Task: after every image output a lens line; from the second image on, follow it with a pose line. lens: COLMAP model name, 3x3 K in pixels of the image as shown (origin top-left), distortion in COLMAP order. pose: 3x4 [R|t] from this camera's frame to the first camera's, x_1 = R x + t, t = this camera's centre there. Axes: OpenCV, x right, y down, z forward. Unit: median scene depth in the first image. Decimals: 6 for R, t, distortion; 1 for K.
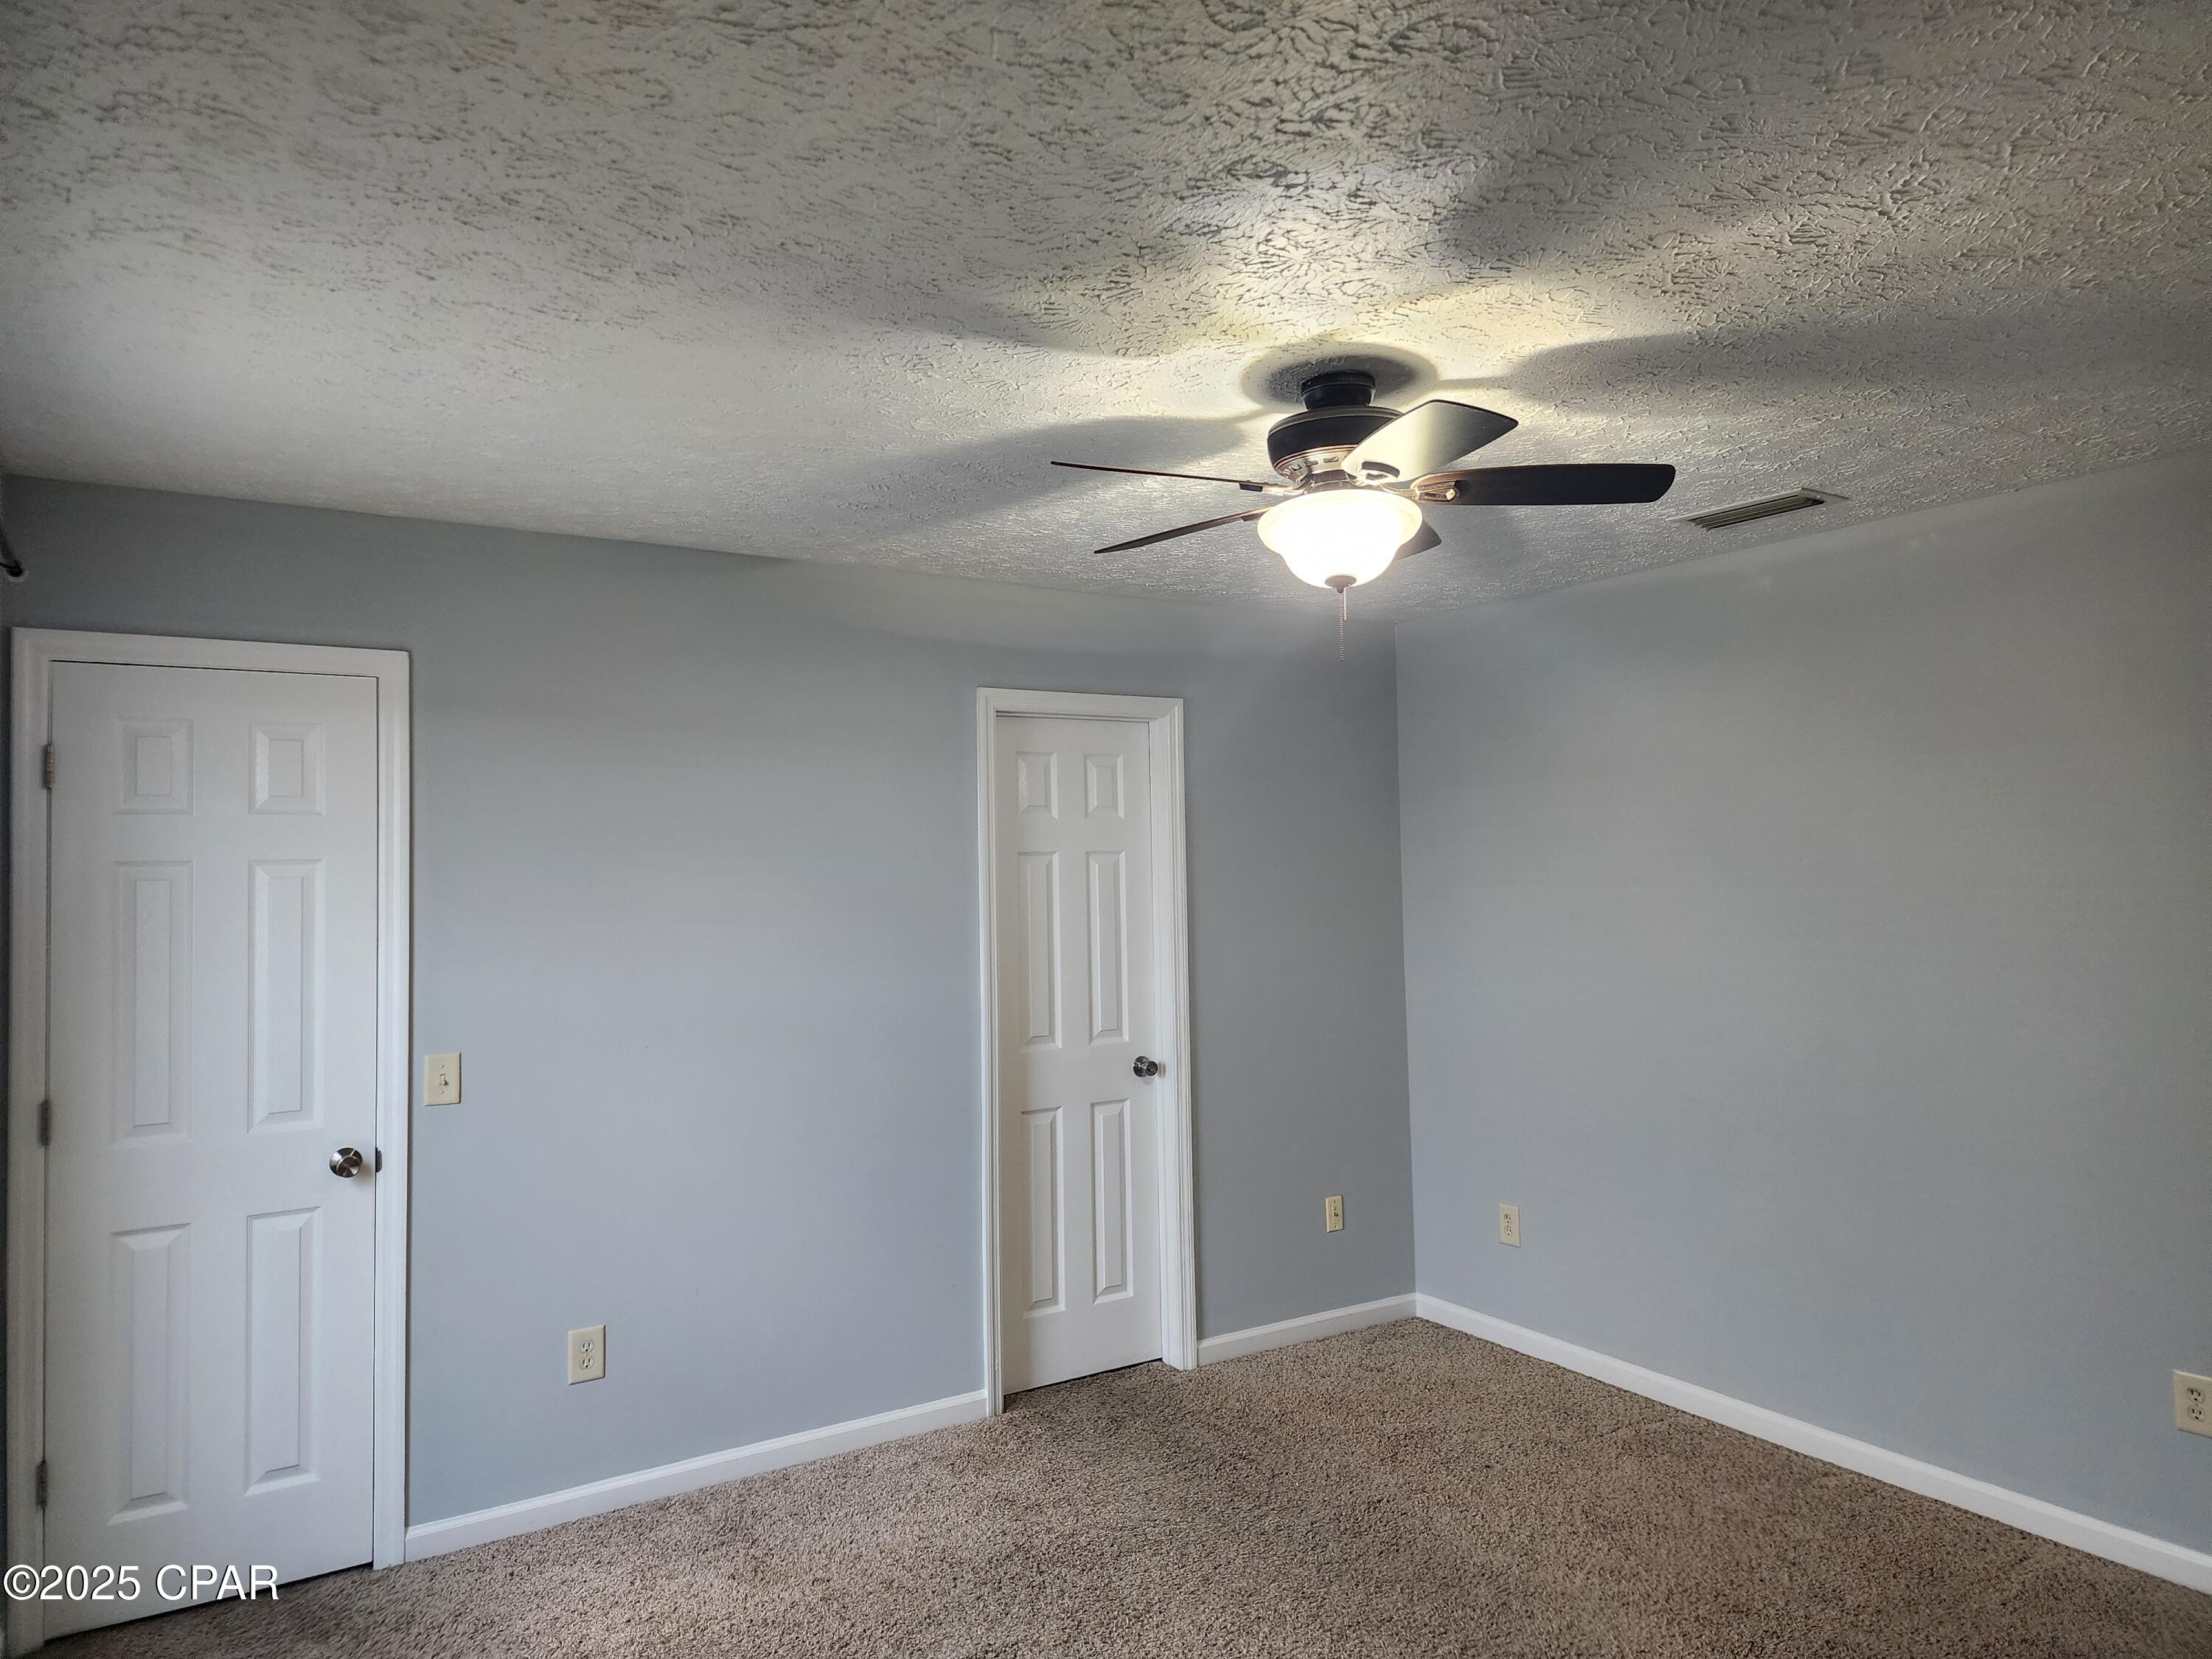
lens RADIAL K [[1473.6, 0, 1114.9], [0, 1473.6, 810.3], [0, 0, 1]] dist [0.079814, -0.075609]
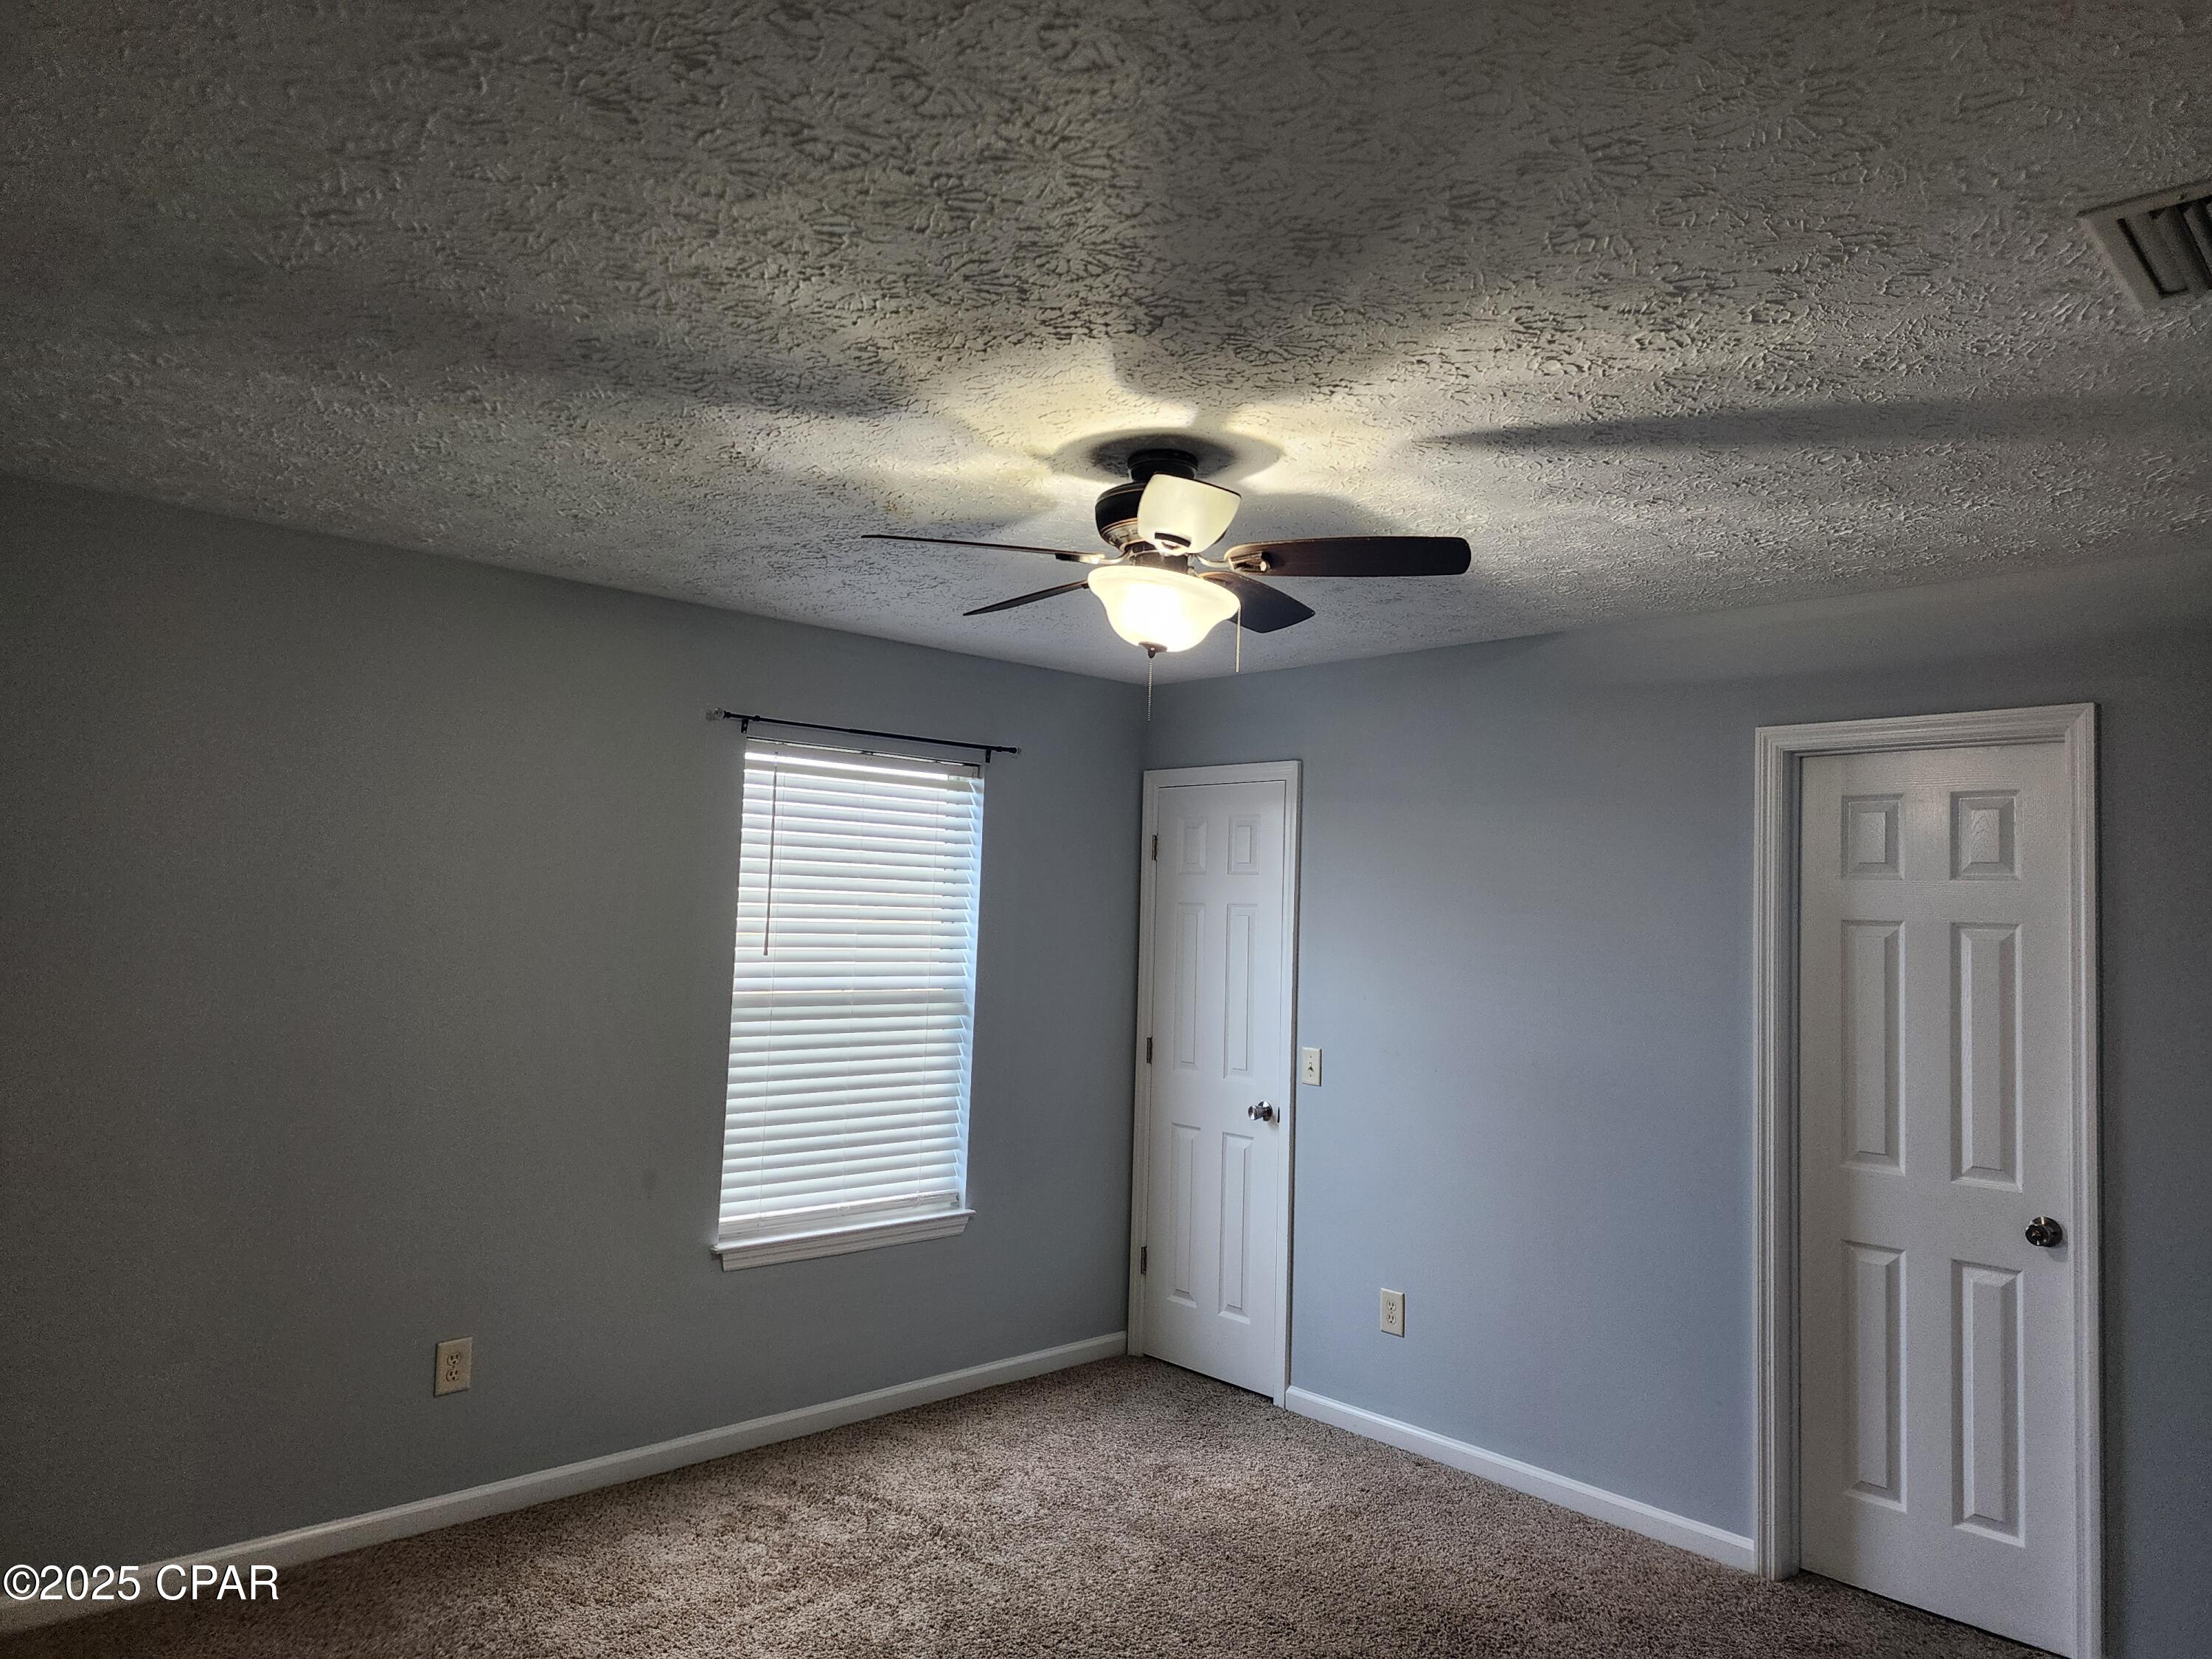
lens RADIAL K [[1480.5, 0, 1106.0], [0, 1480.5, 829.5], [0, 0, 1]] dist [0.082754, -0.085086]
pose [[0.179564, -0.027858, -0.983352, 0.843900], [0.002618, 0.999609, -0.027841, 0.000722], [0.983743, 0.002425, 0.179567, 0.559414]]
